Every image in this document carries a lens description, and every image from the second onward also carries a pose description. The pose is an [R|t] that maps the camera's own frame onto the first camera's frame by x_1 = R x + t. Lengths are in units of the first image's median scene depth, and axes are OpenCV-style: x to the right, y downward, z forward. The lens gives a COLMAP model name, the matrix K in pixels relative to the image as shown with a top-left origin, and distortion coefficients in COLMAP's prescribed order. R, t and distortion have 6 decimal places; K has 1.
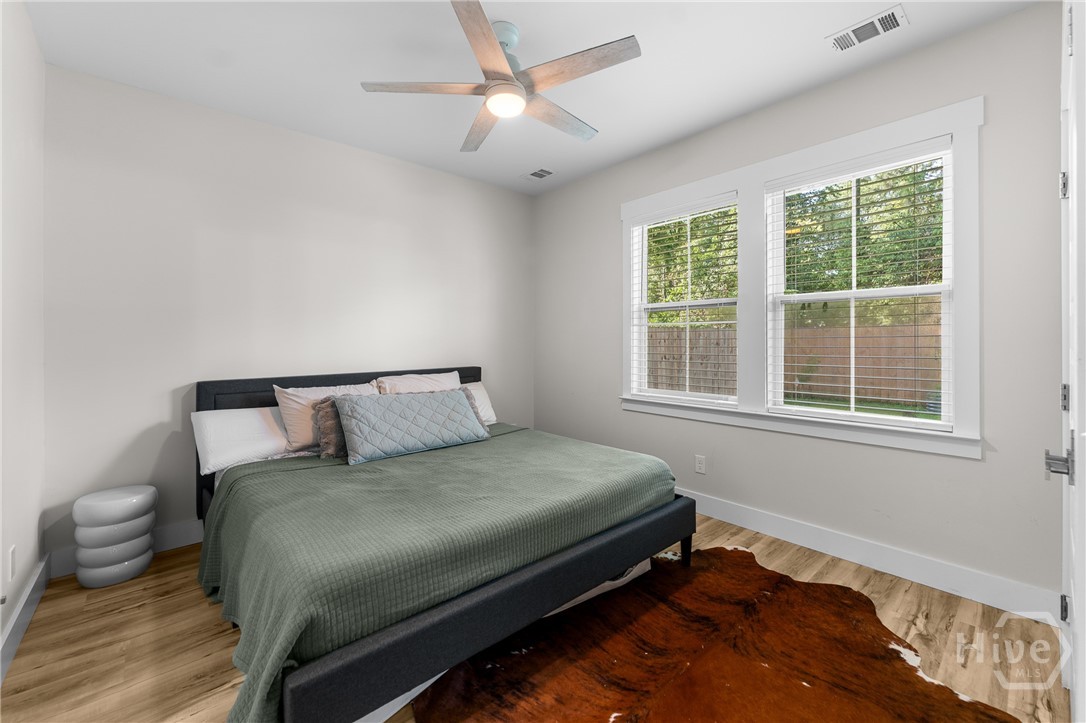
lens RADIAL K [[442.9, 0, 542.3], [0, 442.9, 340.9], [0, 0, 1]] dist [-0.001525, -0.000021]
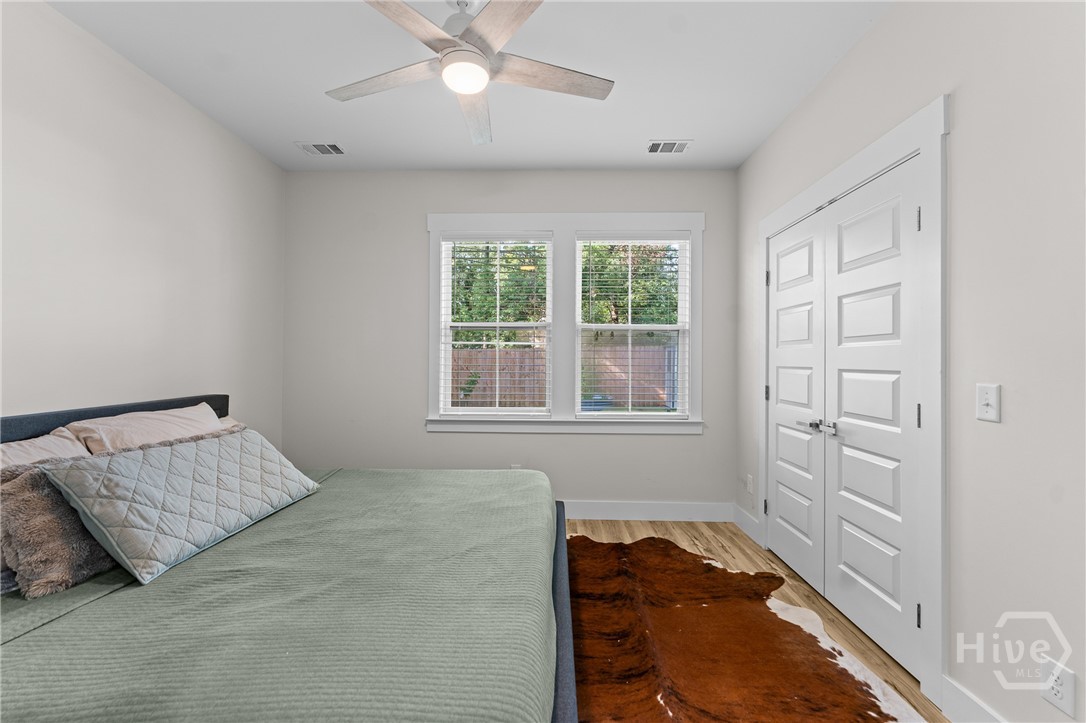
lens RADIAL K [[437.1, 0, 544.5], [0, 437.1, 358.8], [0, 0, 1]] dist [-0.000372, -0.000373]
pose [[0.678230, 0.008763, 0.734797, -0.509167], [-0.008892, 0.999954, -0.003718, 0.001188], [-0.734796, -0.004013, 0.678277, 0.284050]]
